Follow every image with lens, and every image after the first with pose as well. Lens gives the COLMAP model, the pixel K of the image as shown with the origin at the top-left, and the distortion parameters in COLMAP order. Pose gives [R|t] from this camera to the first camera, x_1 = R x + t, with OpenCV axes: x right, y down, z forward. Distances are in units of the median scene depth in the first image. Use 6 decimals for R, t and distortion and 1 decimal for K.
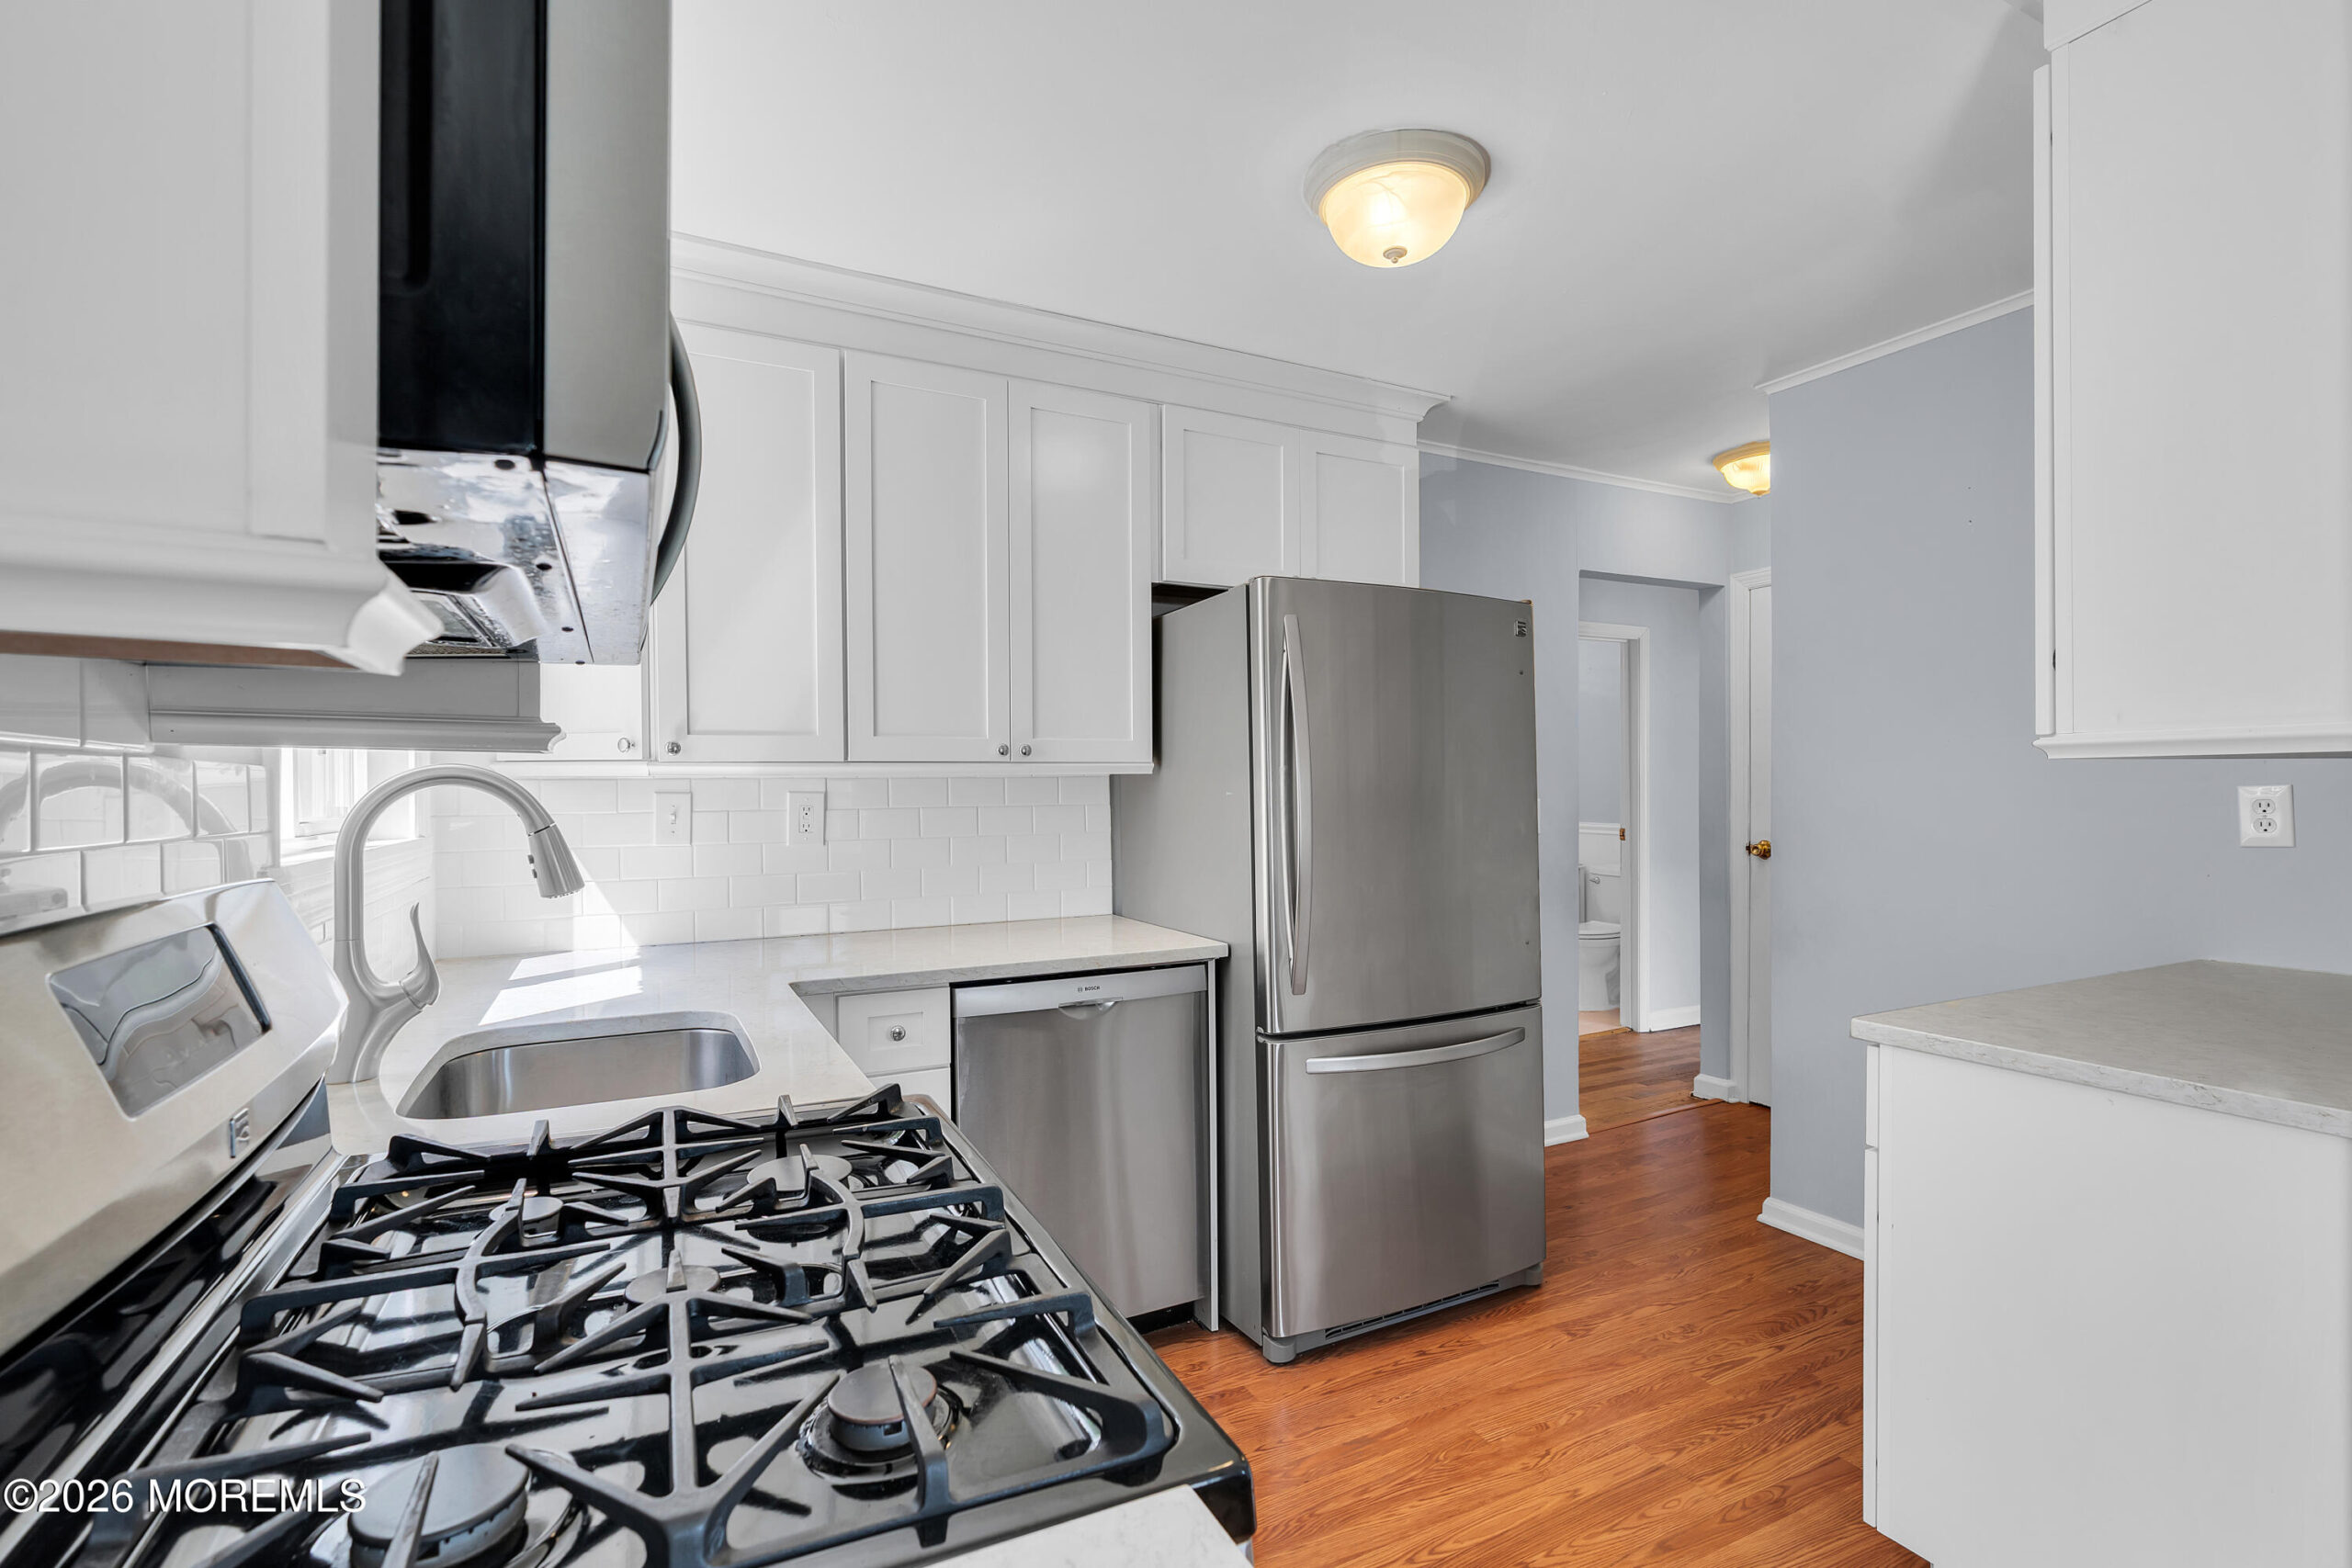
lens RADIAL K [[1053.5, 0, 1195.2], [0, 1053.5, 791.7], [0, 0, 1]] dist [-0.012957, 0.002720]
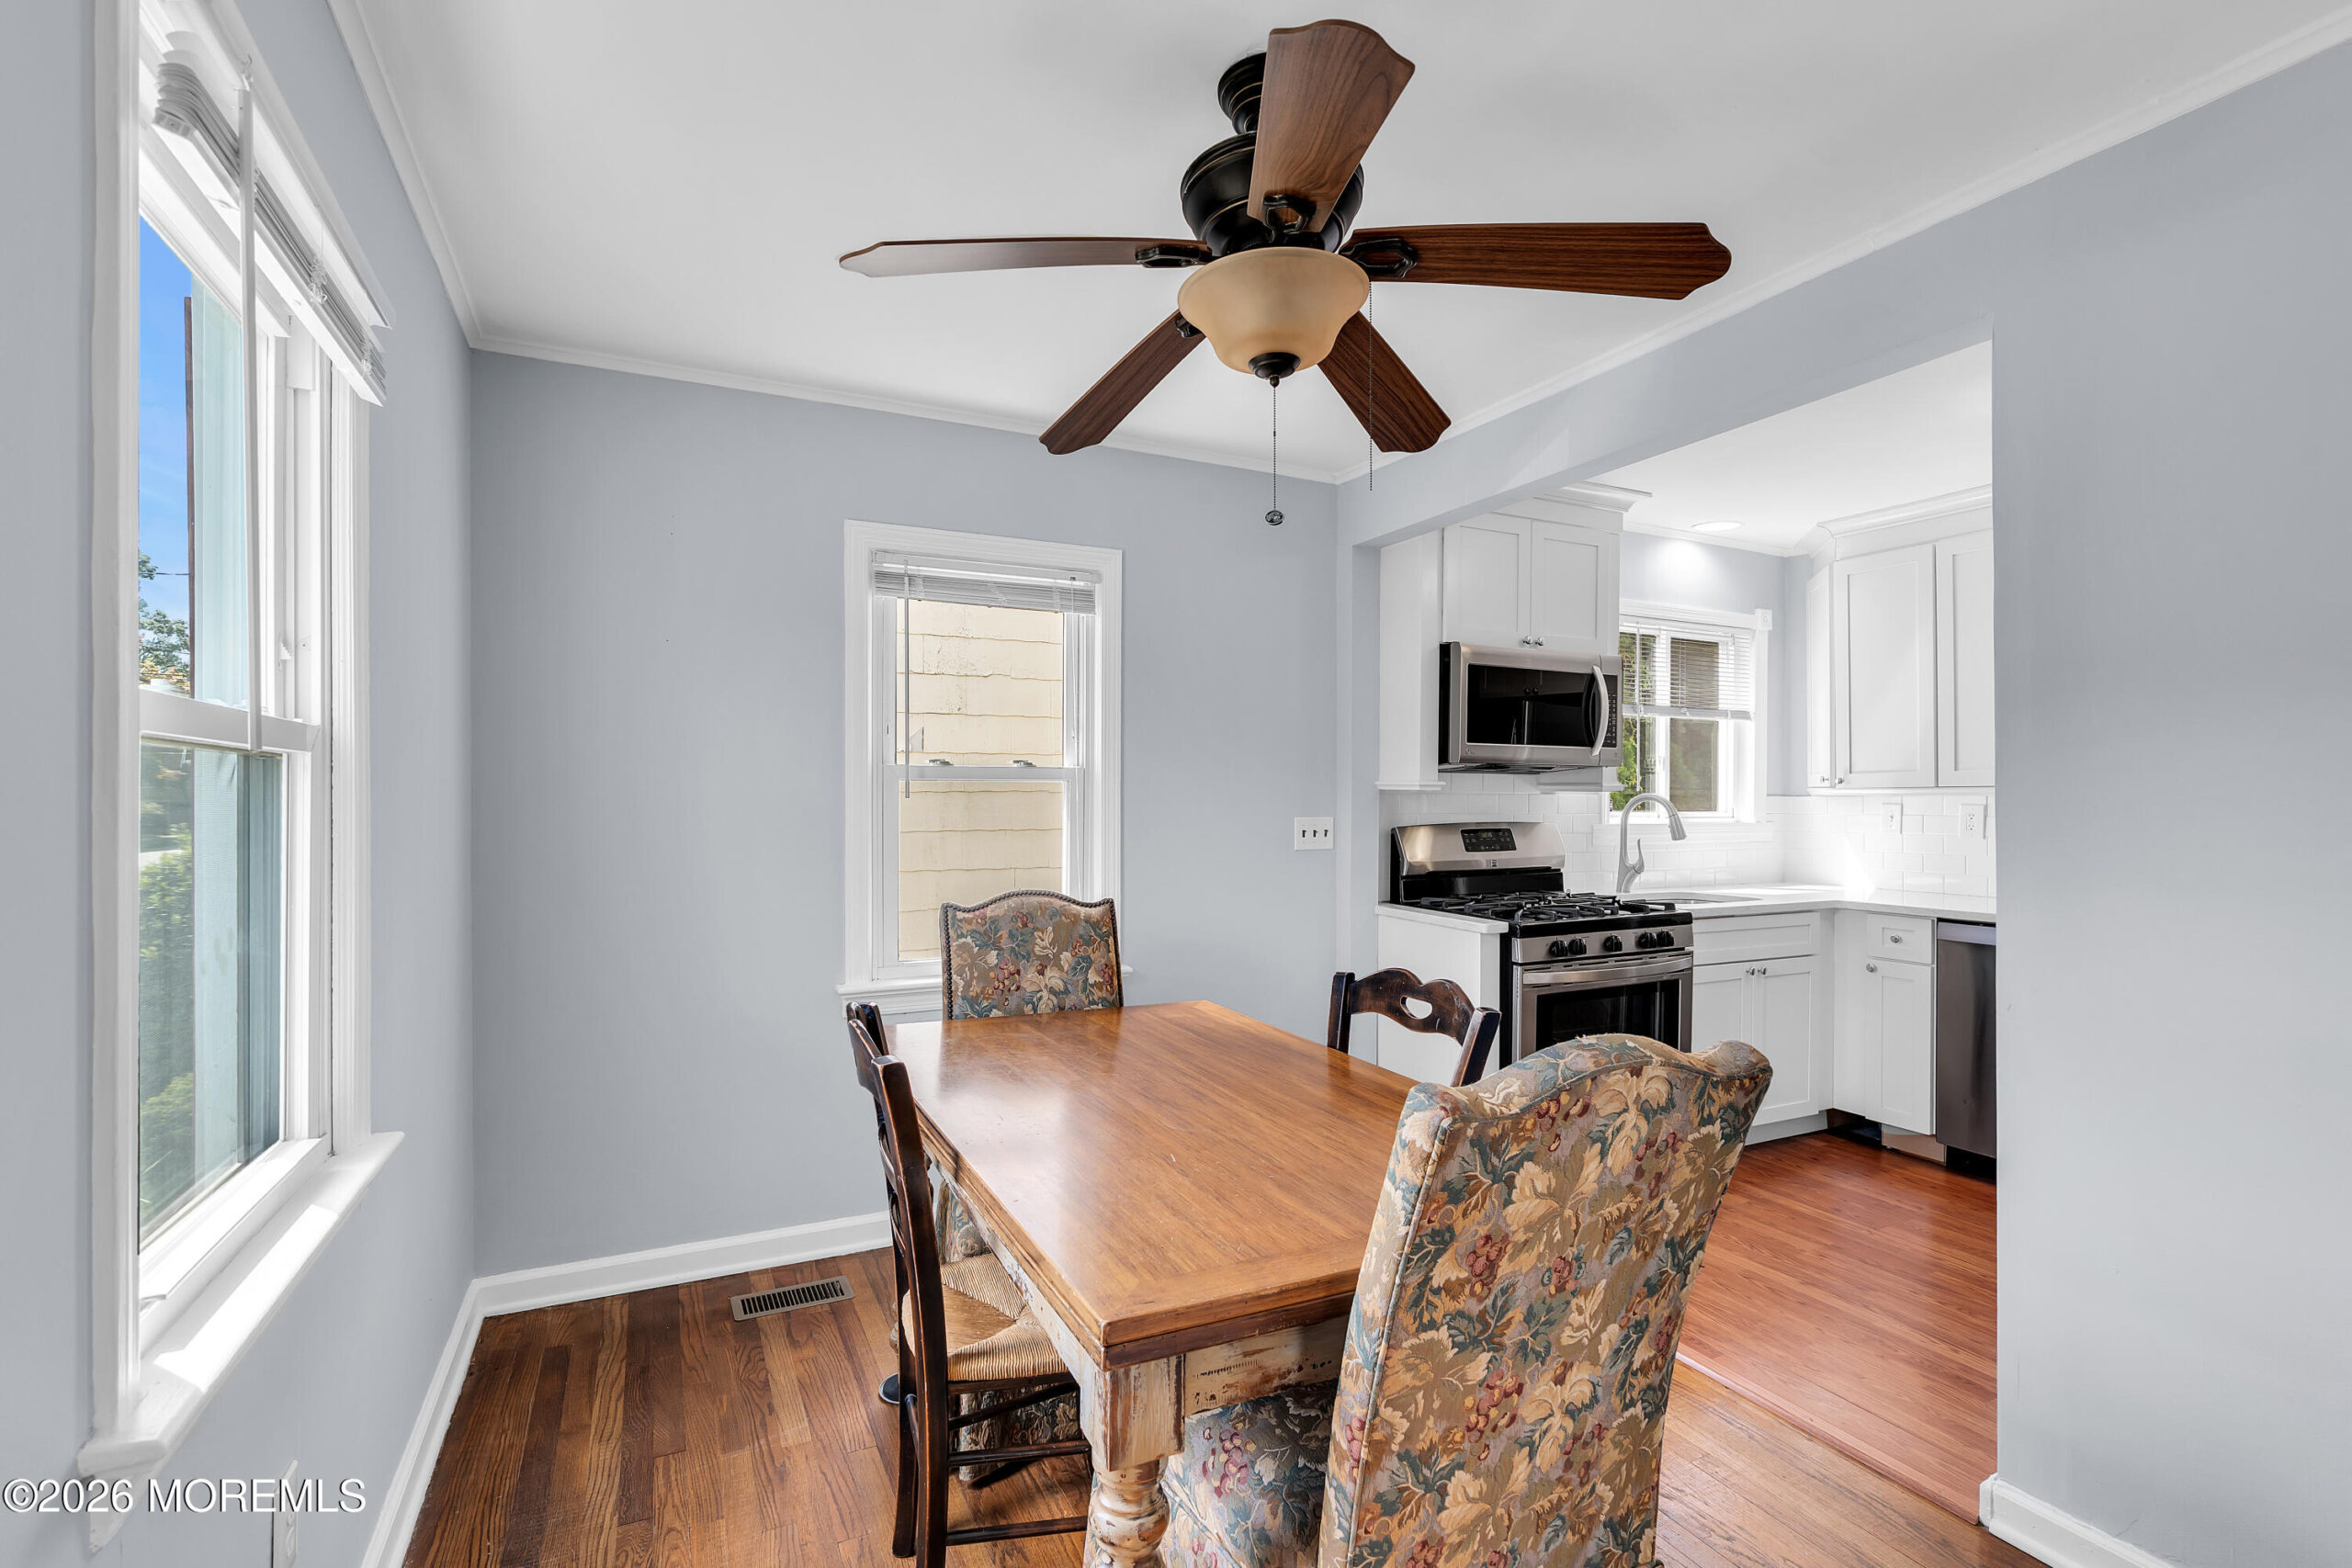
lens RADIAL K [[1053.5, 0, 1160.5], [0, 1053.5, 789.9], [0, 0, 1]] dist [-0.012957, 0.002720]
pose [[-0.003023, 0.003692, -0.999989, 1.393878], [-0.011806, 0.999923, 0.003727, -0.017051], [0.999926, 0.011817, -0.002979, -0.218305]]
